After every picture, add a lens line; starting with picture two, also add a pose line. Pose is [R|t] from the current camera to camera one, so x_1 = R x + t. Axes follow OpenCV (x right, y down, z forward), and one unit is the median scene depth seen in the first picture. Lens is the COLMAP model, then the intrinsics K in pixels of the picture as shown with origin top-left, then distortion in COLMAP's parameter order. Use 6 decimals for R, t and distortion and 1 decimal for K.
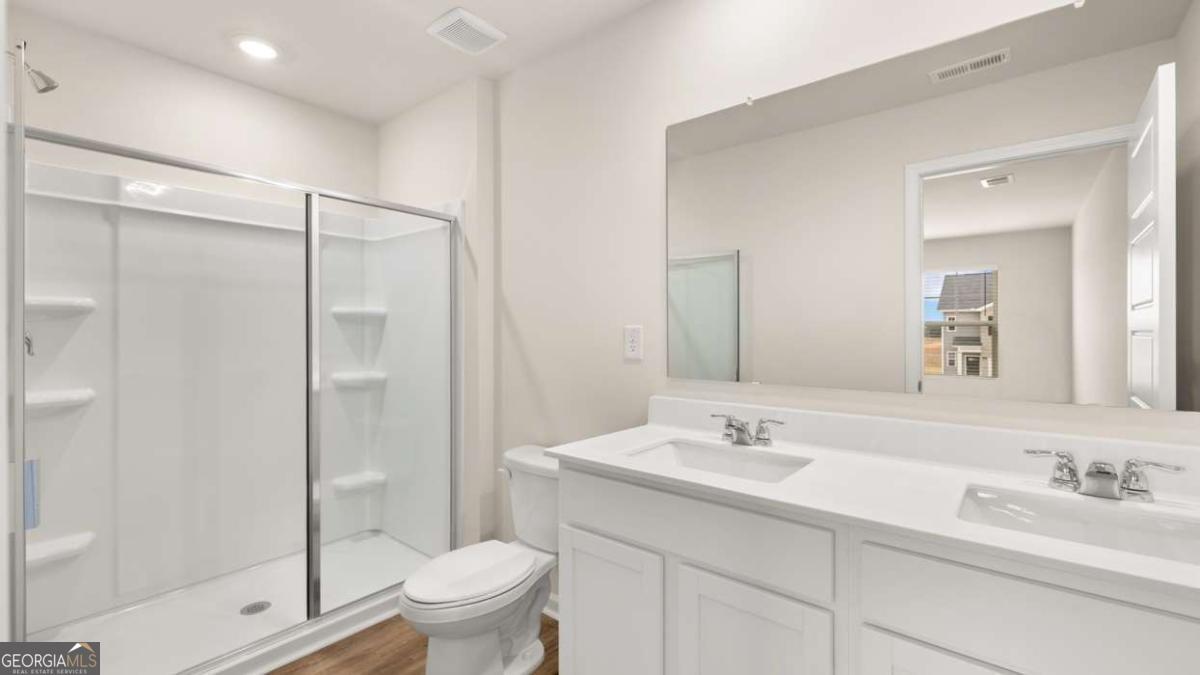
lens RADIAL K [[500.4, 0, 602.8], [0, 500.4, 335.1], [0, 0, 1]] dist [-0.006158, -0.000251]
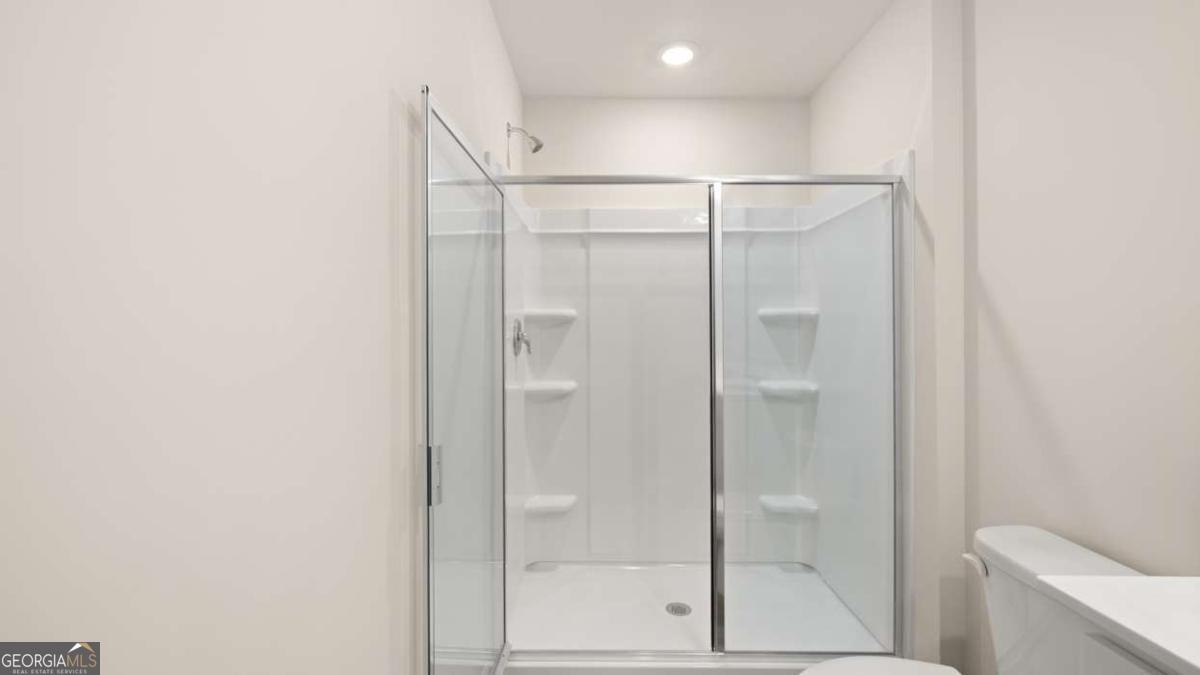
lens RADIAL K [[500.4, 0, 596.8], [0, 500.4, 335.8], [0, 0, 1]] dist [-0.006158, -0.000251]
pose [[0.618630, -0.002412, -0.785679, -0.000717], [-0.004299, 0.999970, -0.006455, 0.000221], [0.785671, 0.007371, 0.618601, 0.212916]]
